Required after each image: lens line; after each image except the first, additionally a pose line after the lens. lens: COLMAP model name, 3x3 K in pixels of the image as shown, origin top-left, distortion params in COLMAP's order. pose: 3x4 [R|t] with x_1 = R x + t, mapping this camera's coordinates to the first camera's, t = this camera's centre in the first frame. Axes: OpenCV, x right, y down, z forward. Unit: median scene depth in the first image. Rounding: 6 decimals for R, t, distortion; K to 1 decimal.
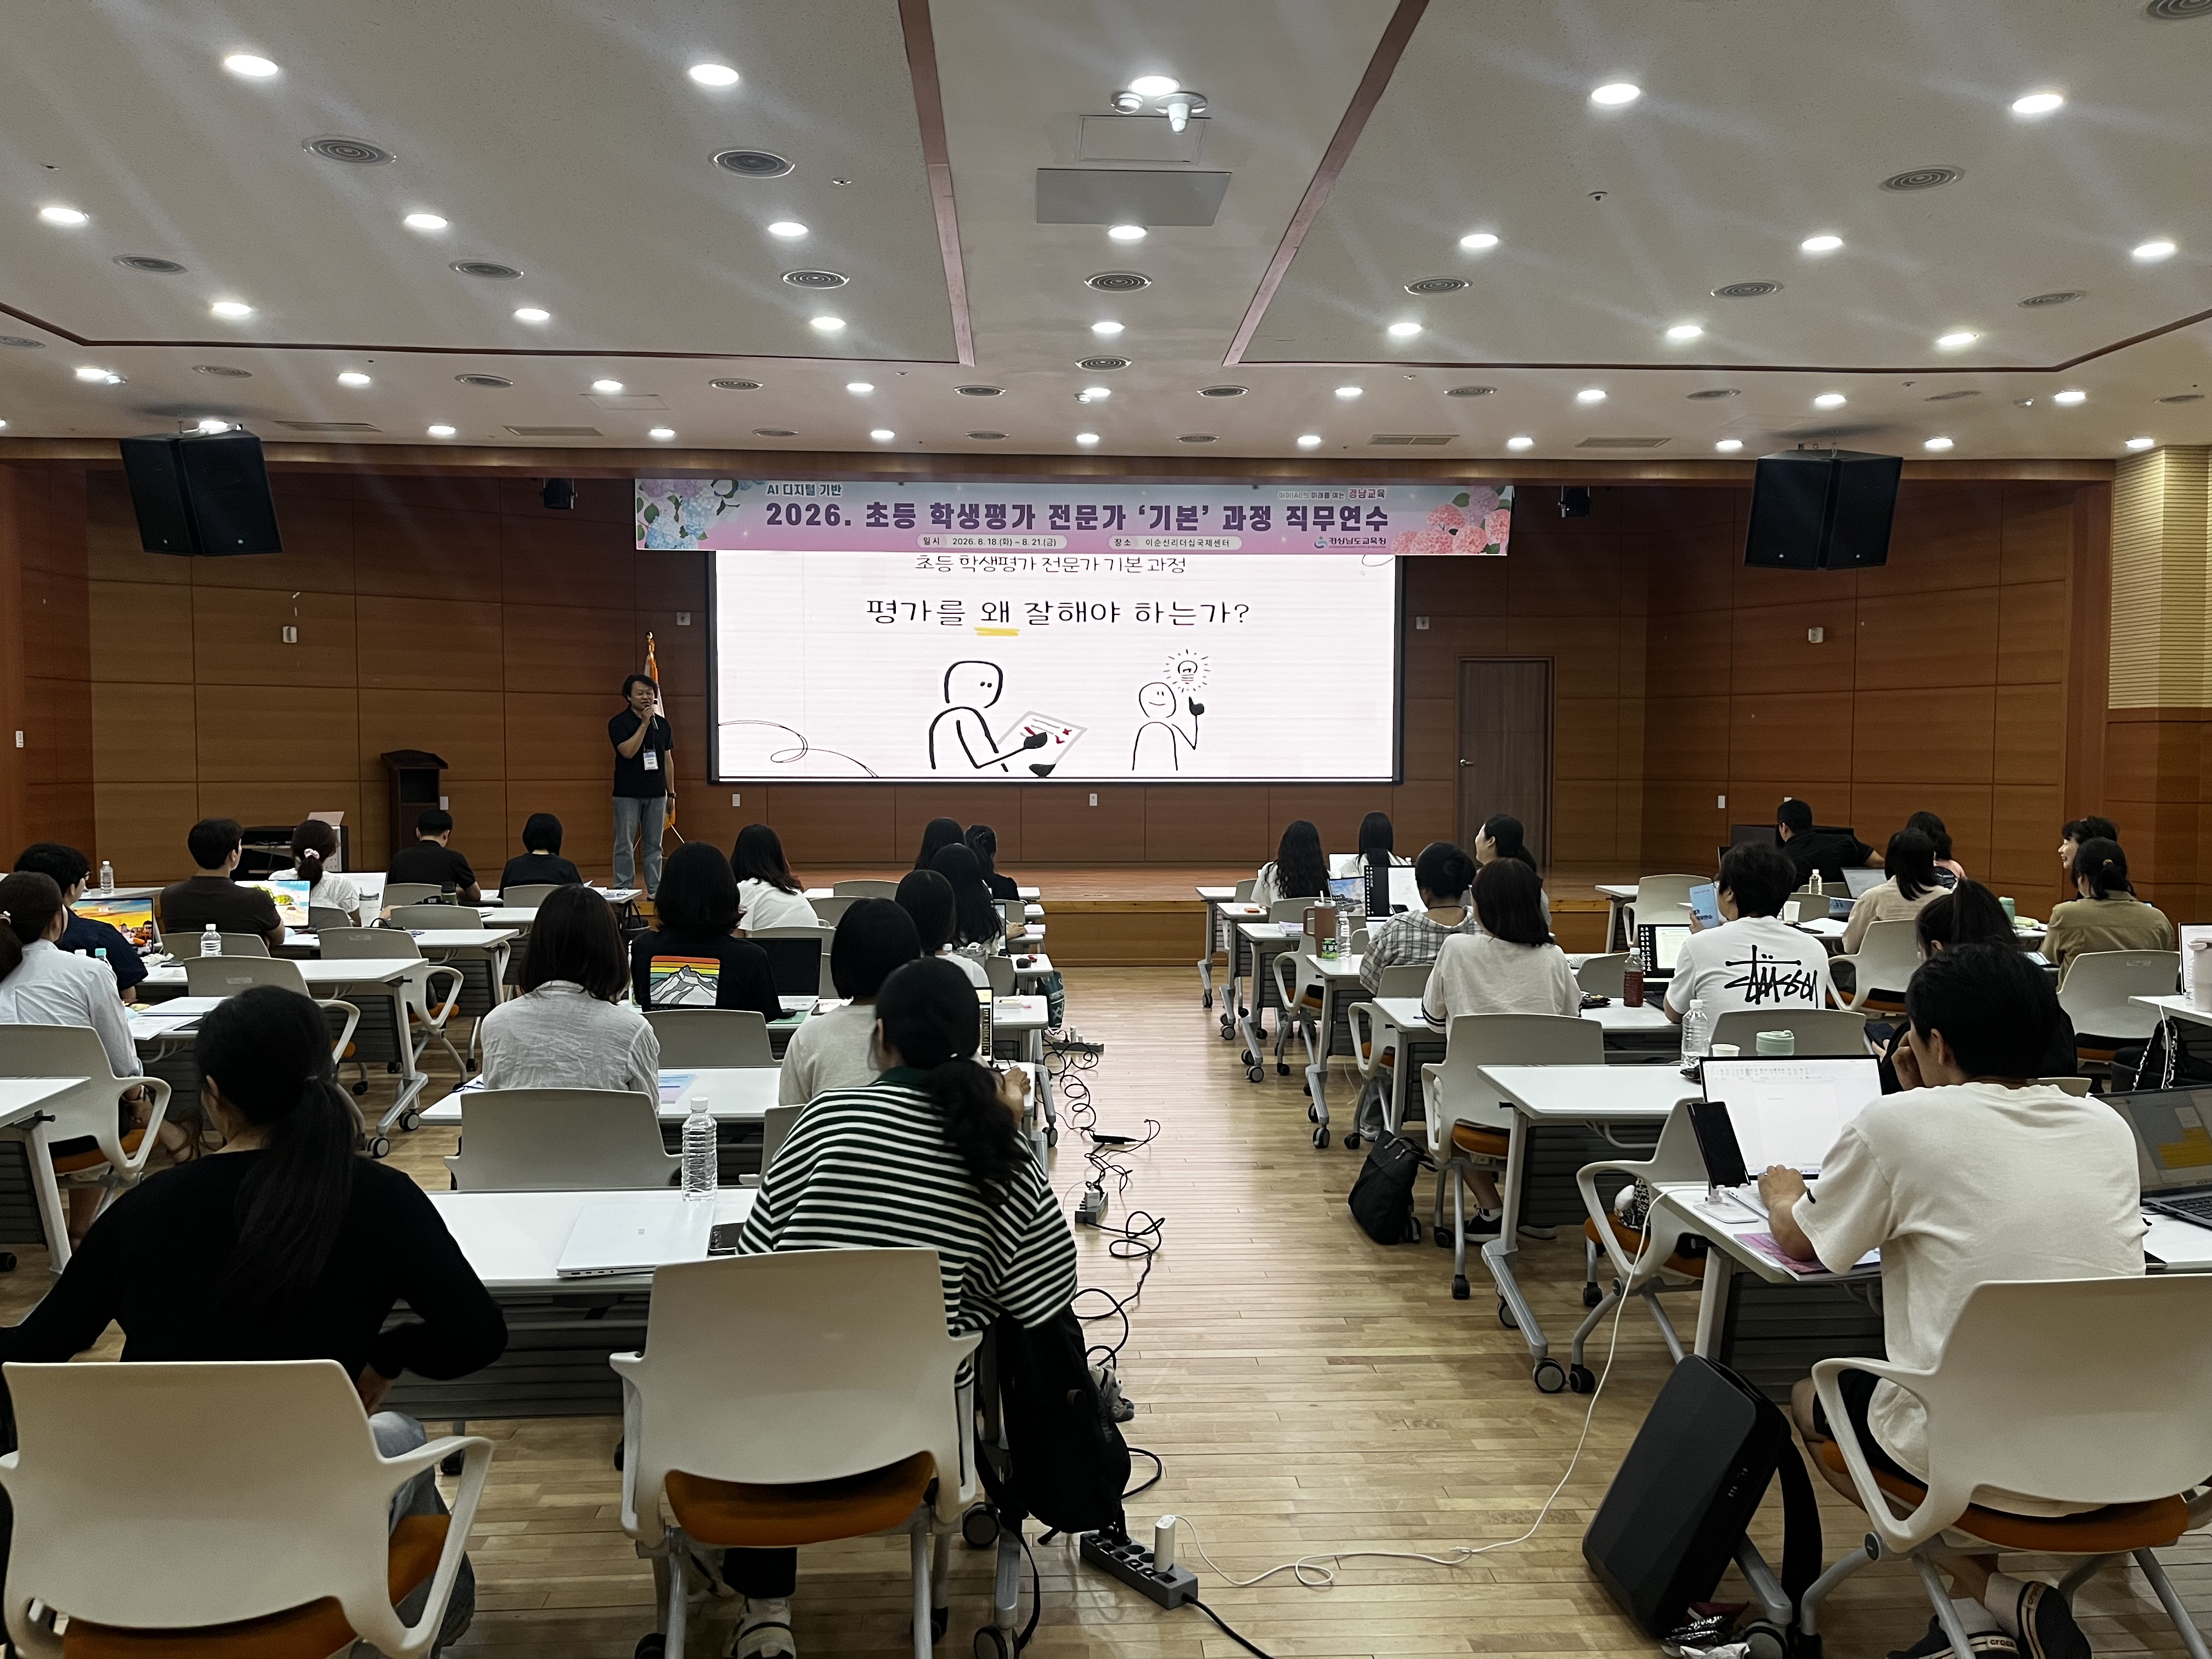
lens RADIAL K [[1667.9, 0, 1115.0], [0, 1667.9, 821.0], [0, 0, 1]] dist [0.038584, -0.038616]
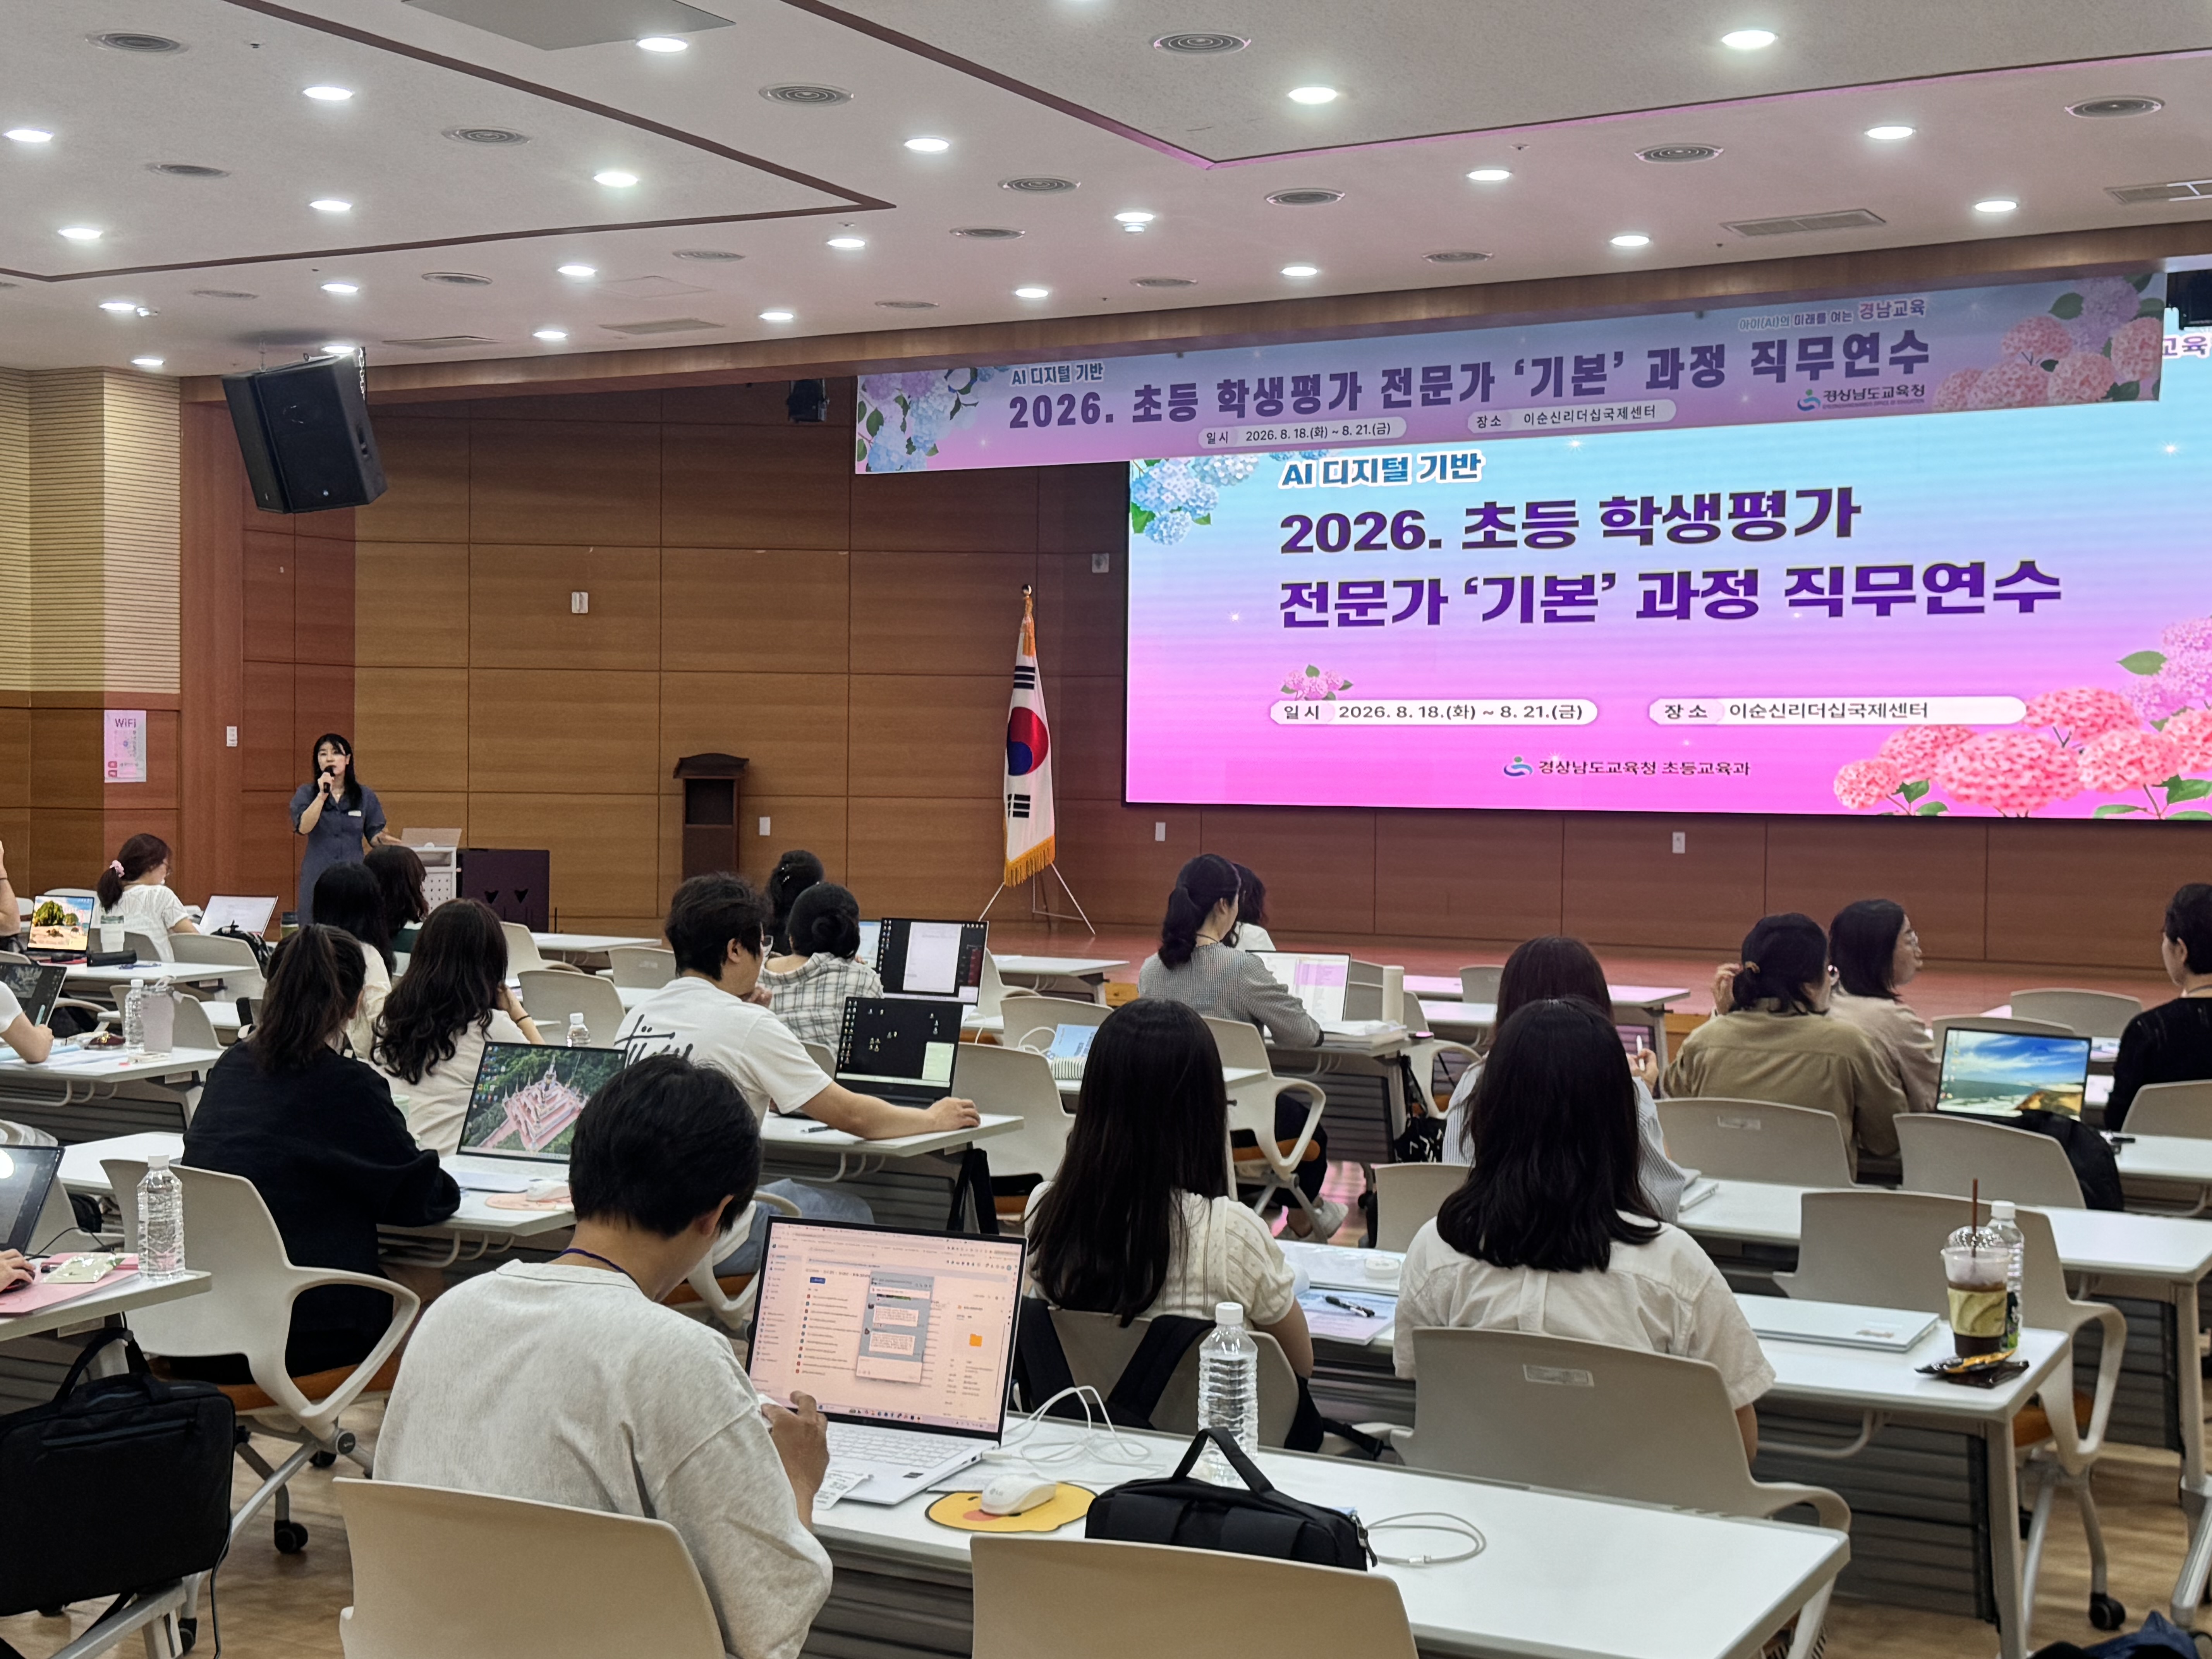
lens RADIAL K [[2937.0, 0, 1096.9], [0, 2937.0, 833.7], [0, 0, 1]] dist [0.108251, 0.000000]
pose [[0.837695, 0.018278, -0.545832, 0.487573], [-0.030147, 0.999464, -0.012798, 0.005240], [0.545305, 0.027176, 0.837797, 0.003051]]
